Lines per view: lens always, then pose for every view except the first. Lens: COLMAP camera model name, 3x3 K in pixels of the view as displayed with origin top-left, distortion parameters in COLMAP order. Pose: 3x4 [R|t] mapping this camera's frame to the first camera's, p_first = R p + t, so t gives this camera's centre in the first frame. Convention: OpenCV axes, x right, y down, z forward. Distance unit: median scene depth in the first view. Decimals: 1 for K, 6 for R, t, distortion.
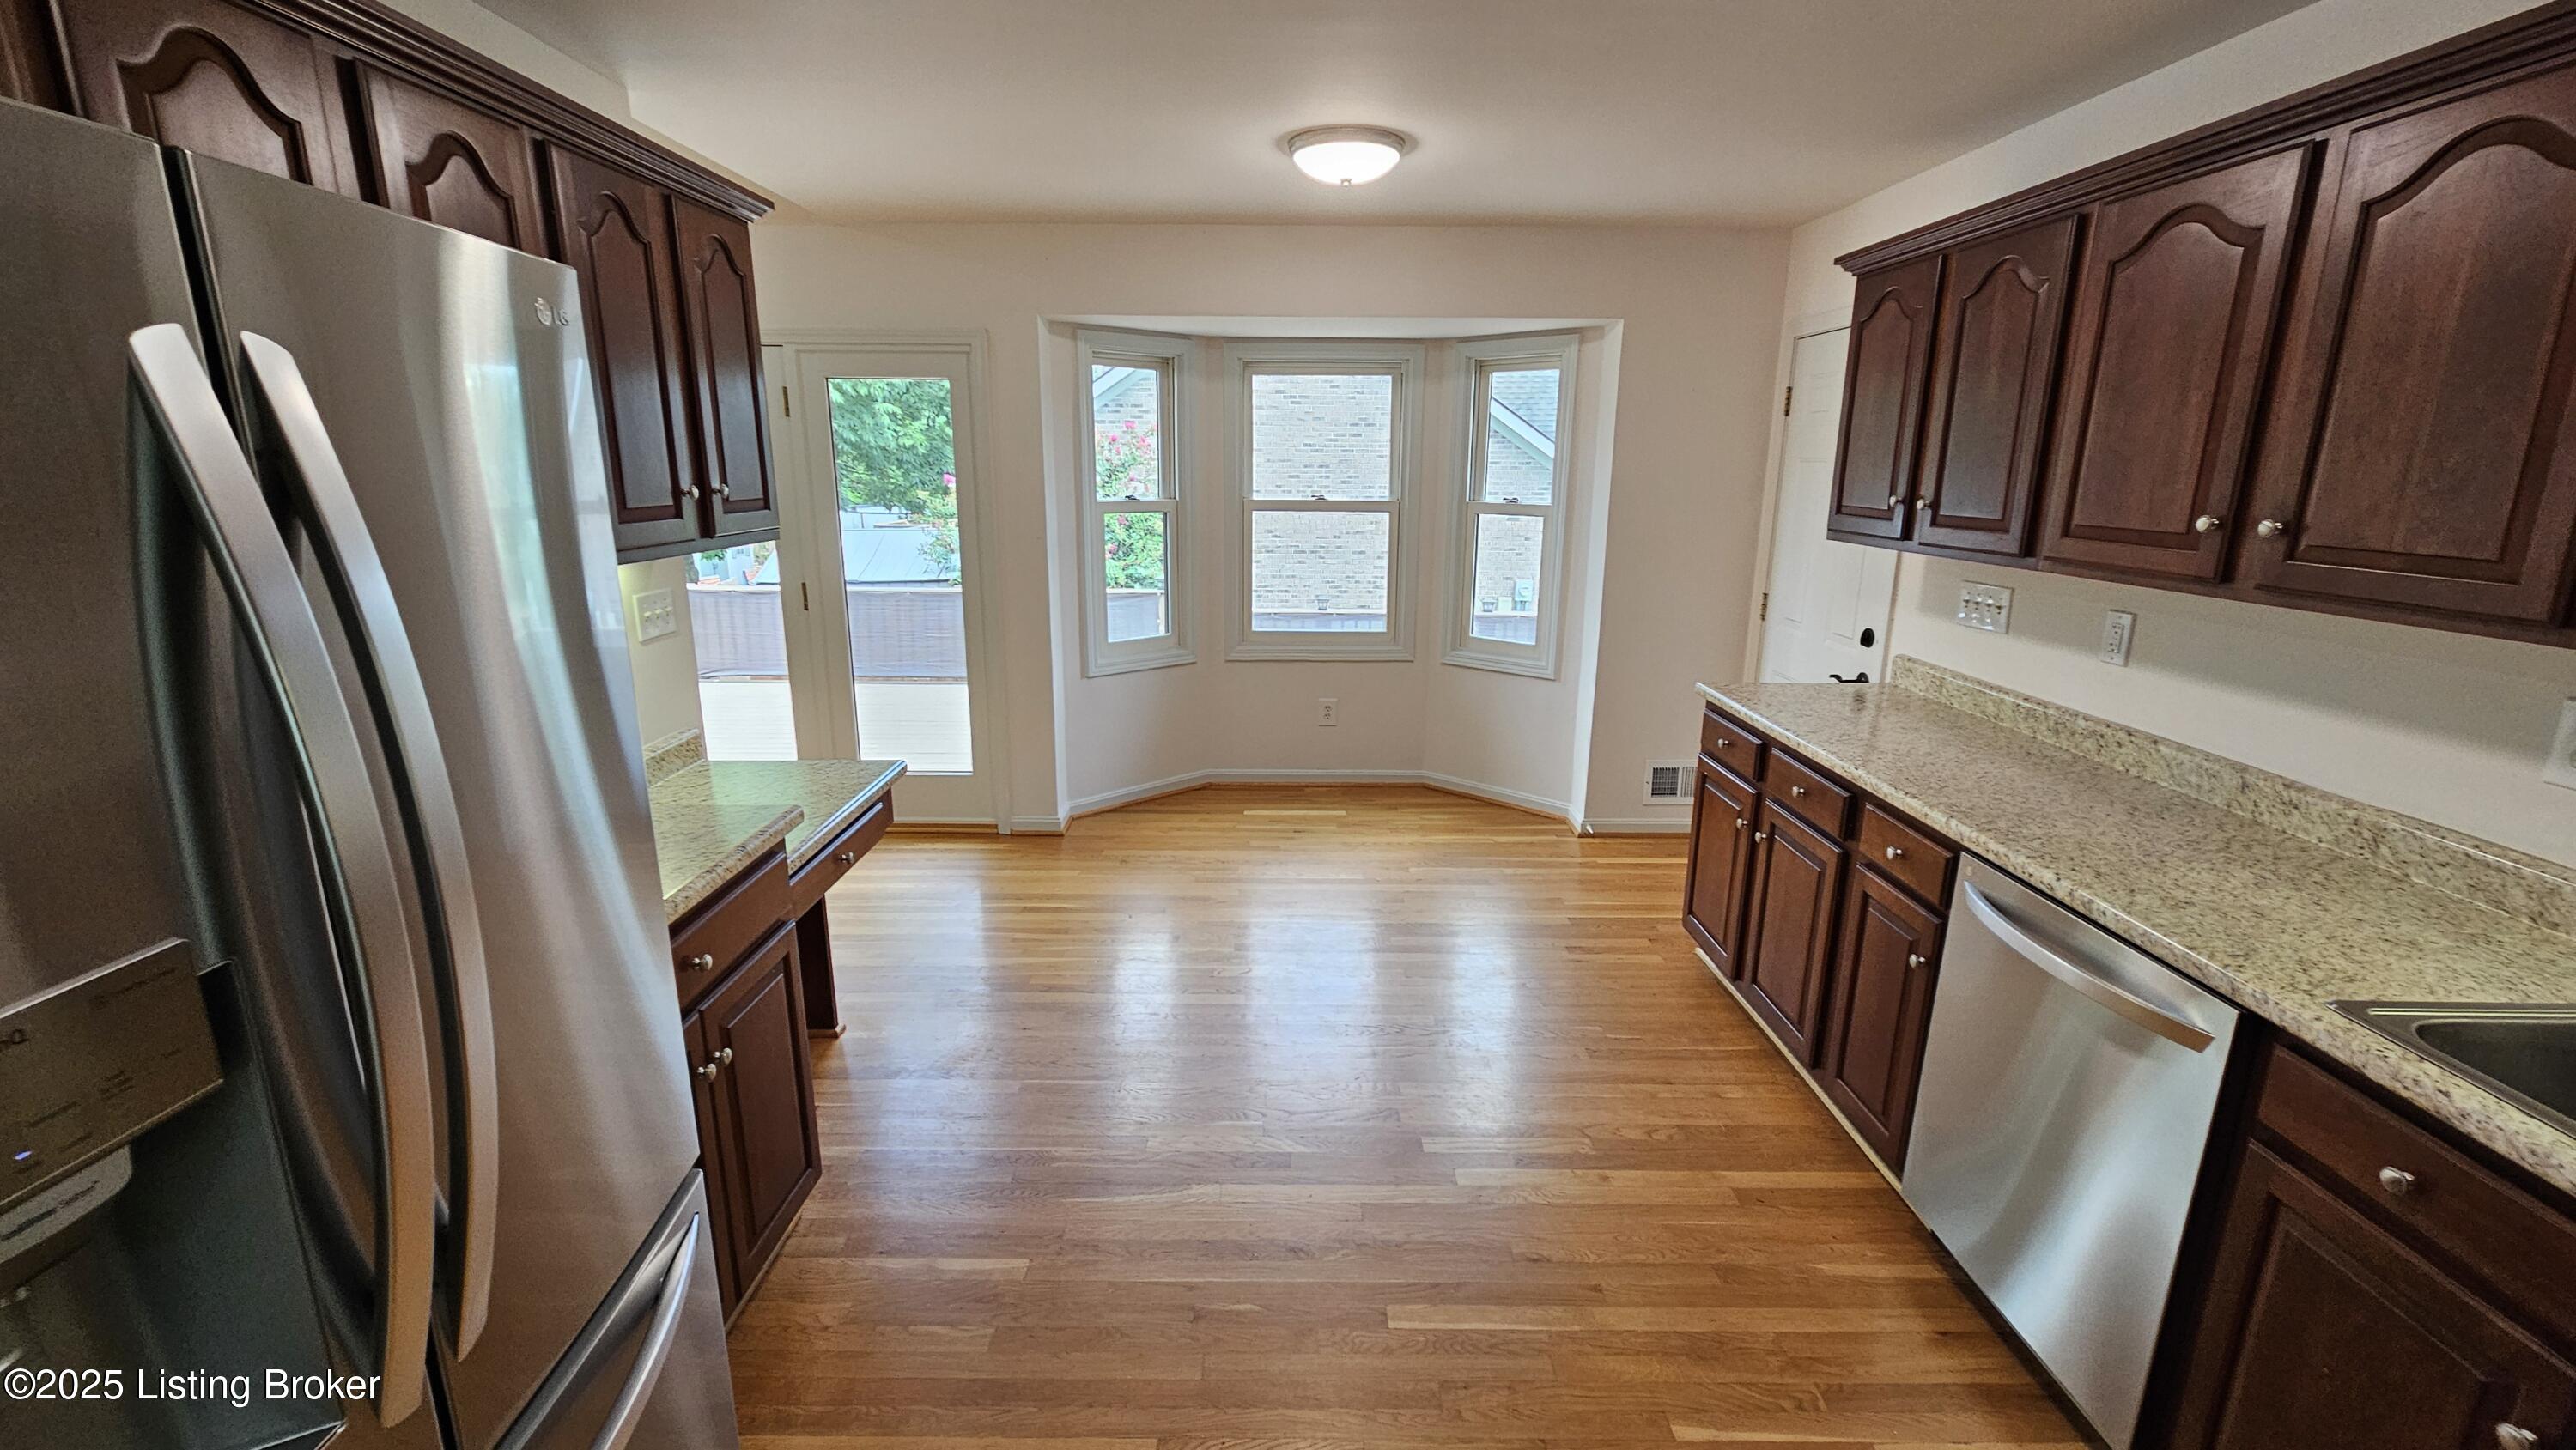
lens RADIAL K [[1060.1, 0, 1296.3], [0, 1060.1, 705.4], [0, 0, 1]] dist [0.003218, 0.000139]
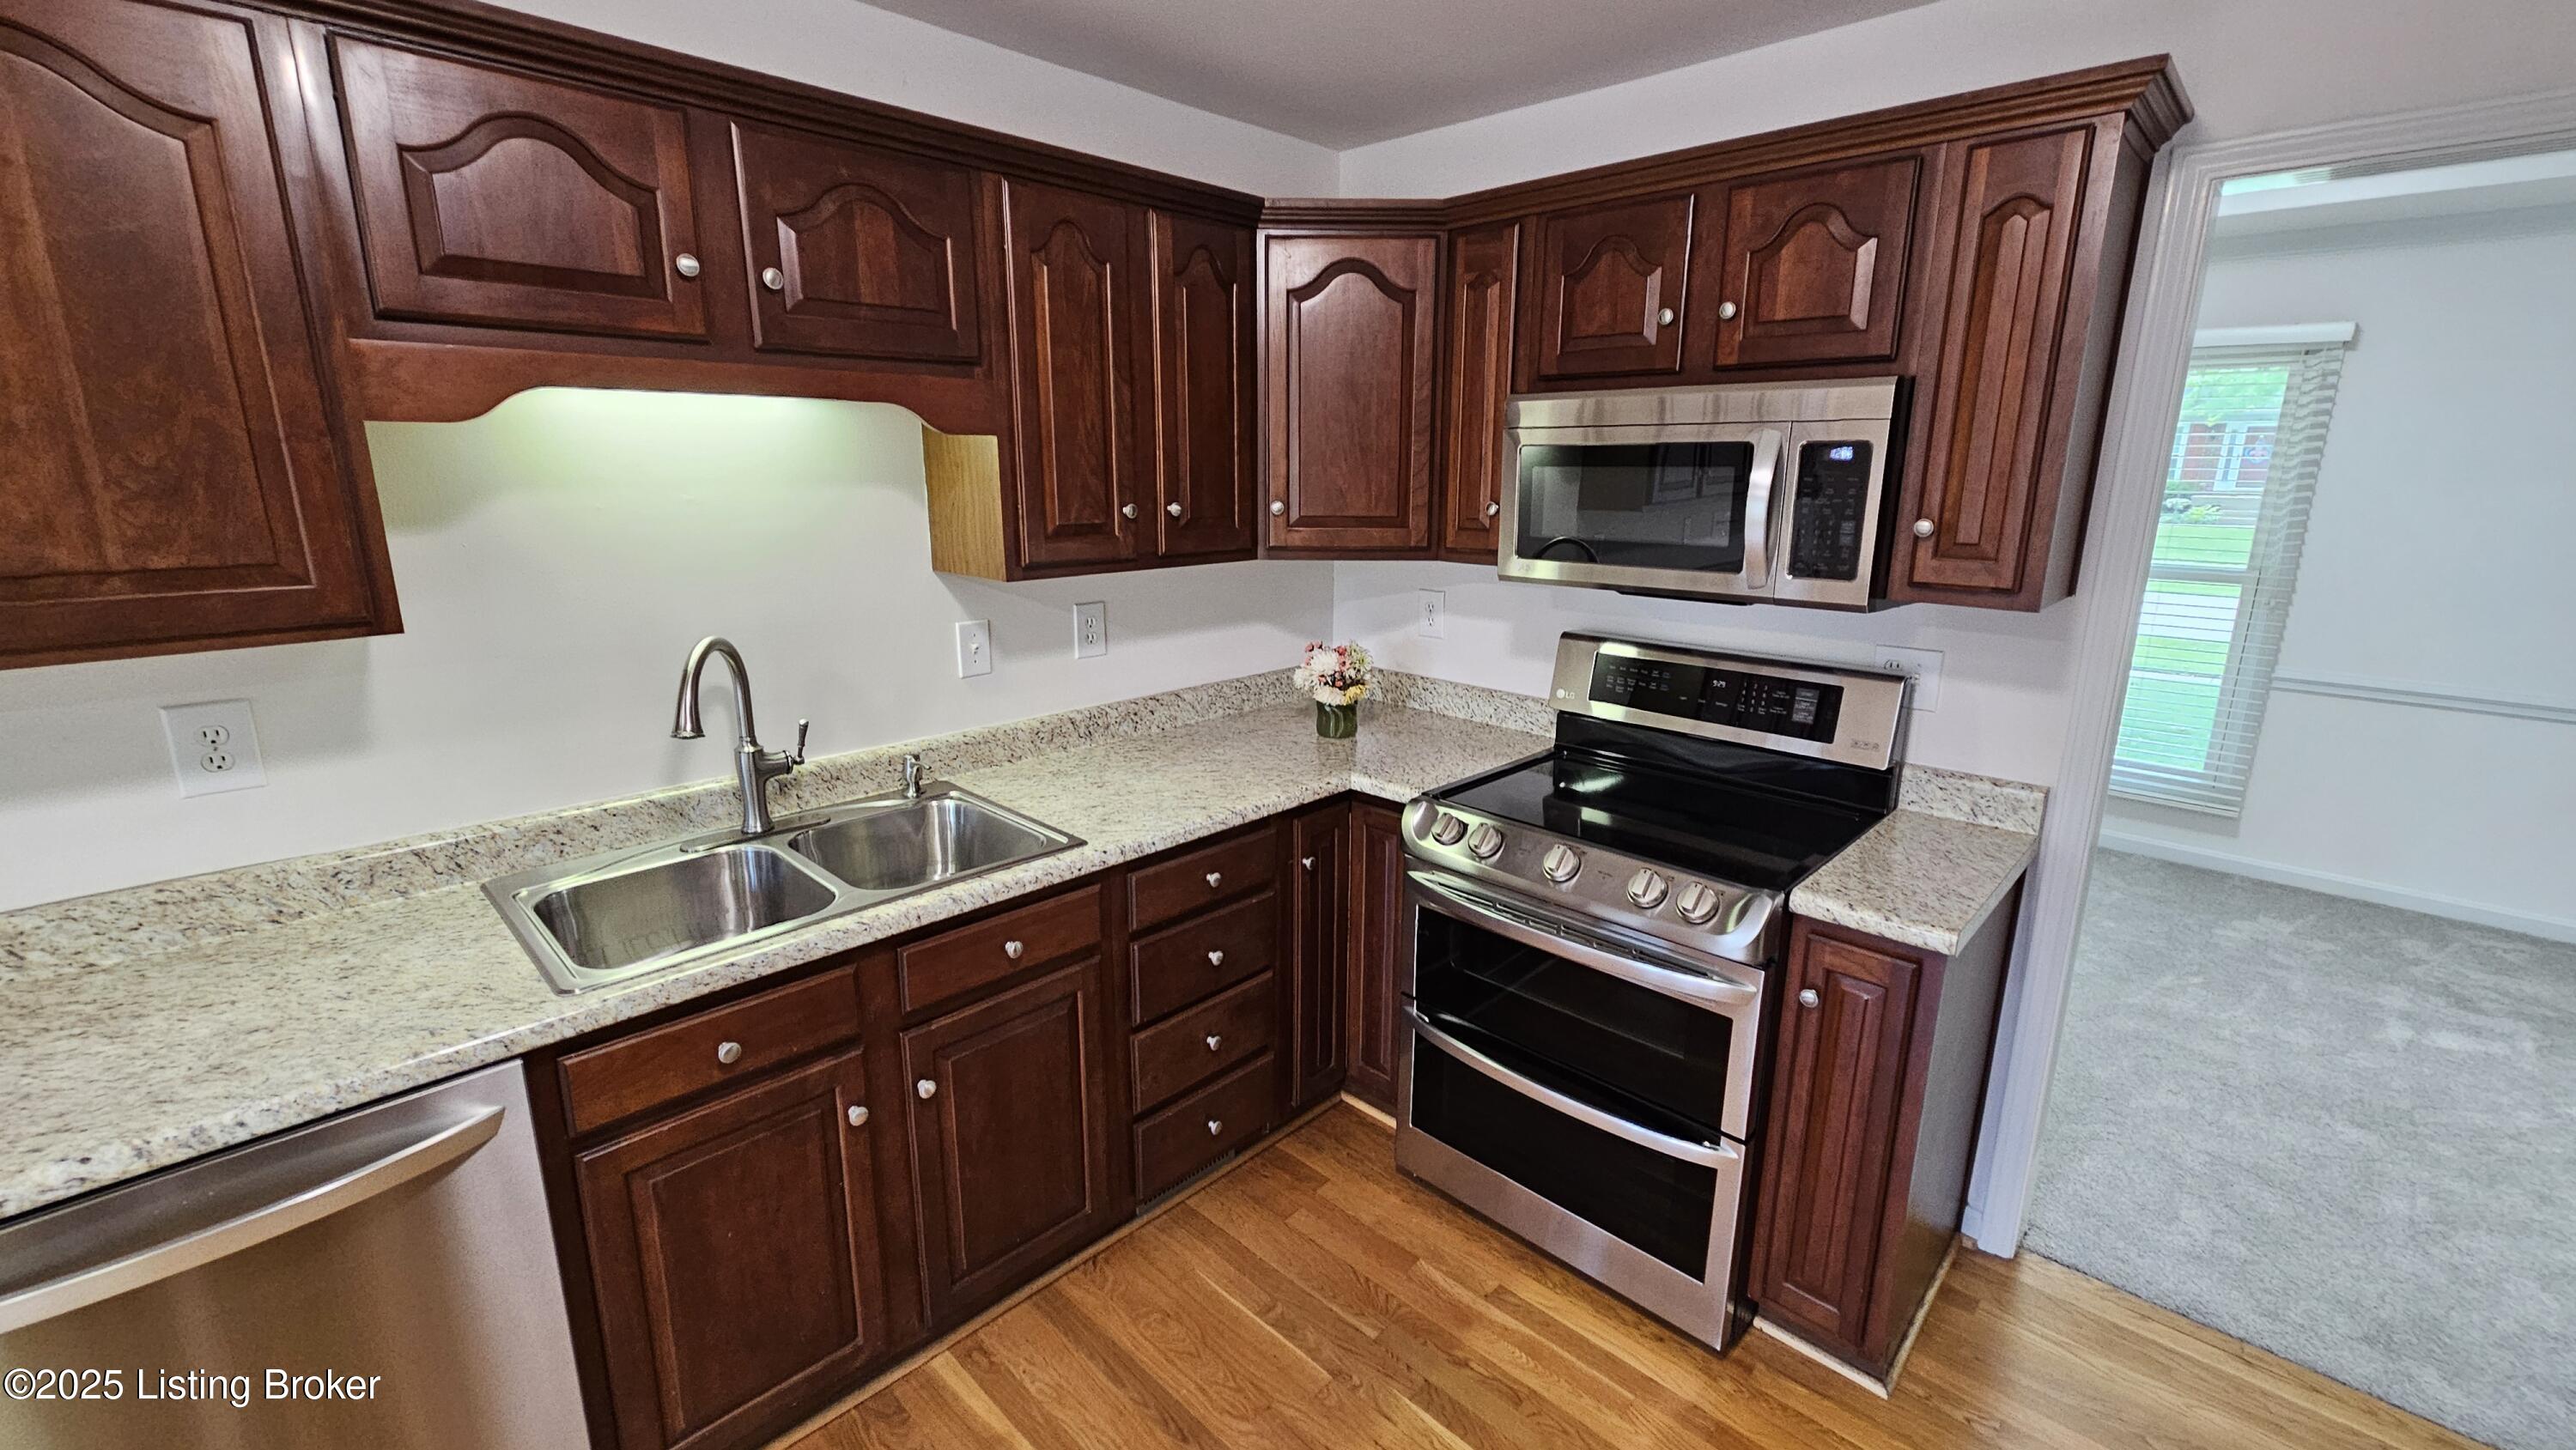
lens RADIAL K [[1058.1, 0, 1296.5], [0, 1058.1, 712.9], [0, 0, 1]] dist [0.000640, -0.000271]
pose [[-0.710898, -0.176318, 0.680835, -0.107851], [0.147609, 0.909096, 0.389558, -0.164380], [-0.687630, 0.377433, -0.620249, 0.672850]]
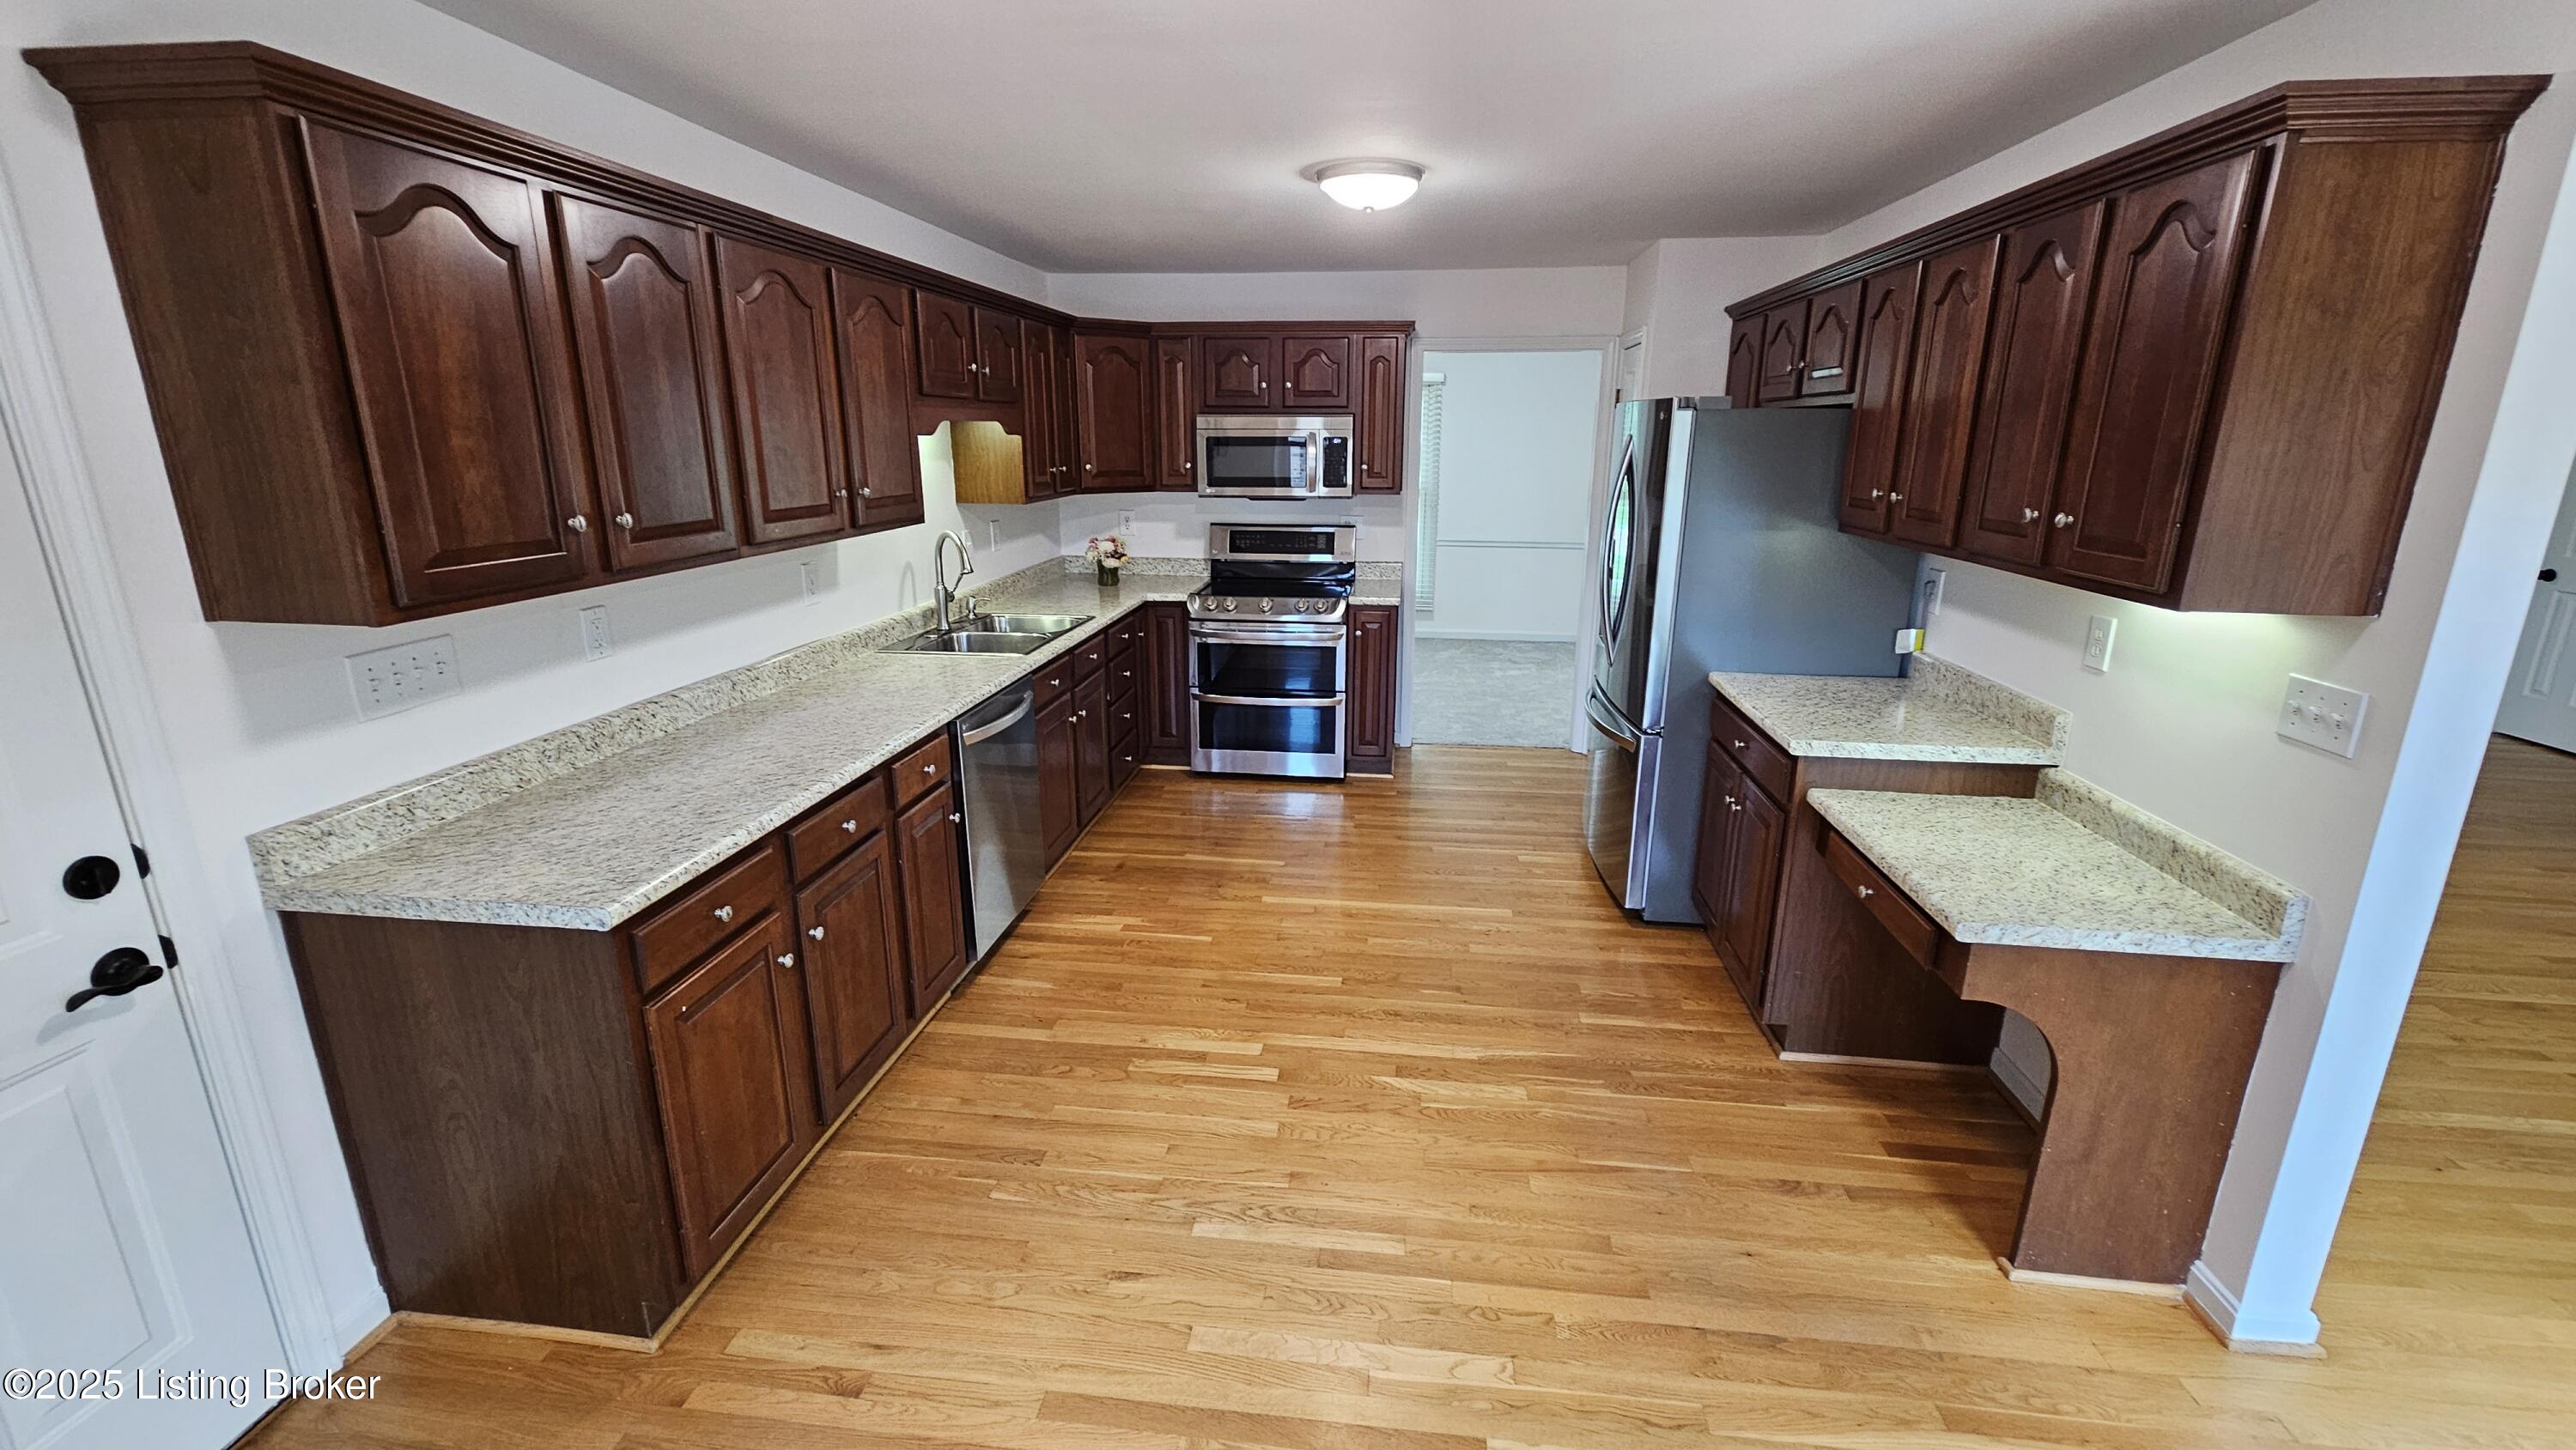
lens RADIAL K [[1051.6, 0, 1285.4], [0, 1051.6, 710.4], [0, 0, 1]] dist [-0.000392, -0.000679]
pose [[-0.990958, -0.048356, 0.125158, -0.010919], [0.016212, 0.882814, 0.469443, -0.531574], [-0.133192, 0.467227, -0.874047, 2.112352]]
